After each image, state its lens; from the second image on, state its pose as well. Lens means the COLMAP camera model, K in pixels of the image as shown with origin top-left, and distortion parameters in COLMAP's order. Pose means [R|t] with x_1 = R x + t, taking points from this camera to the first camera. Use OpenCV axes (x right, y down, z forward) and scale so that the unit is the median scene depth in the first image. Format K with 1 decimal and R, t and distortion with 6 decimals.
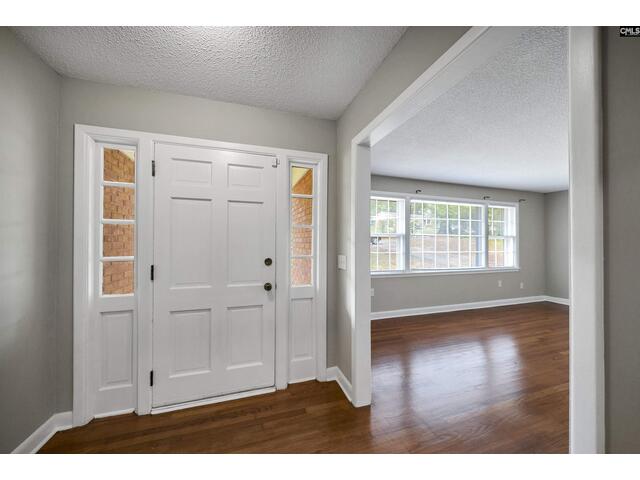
lens RADIAL K [[227.0, 0, 319.2], [0, 227.0, 241.1], [0, 0, 1]] dist [-0.007313, 0.000353]
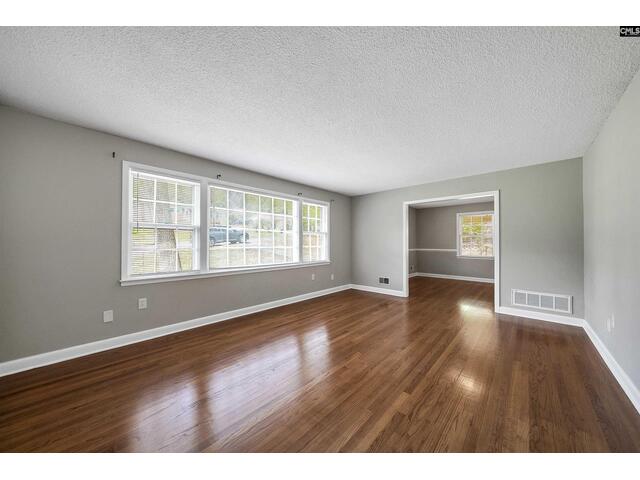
lens RADIAL K [[227.0, 0, 315.9], [0, 227.0, 237.6], [0, 0, 1]] dist [-0.007313, 0.000353]
pose [[0.869103, 0.013430, 0.494449, 0.287289], [-0.014832, 0.999889, -0.001089, 0.004829], [-0.494409, -0.006387, 0.869206, 0.068842]]
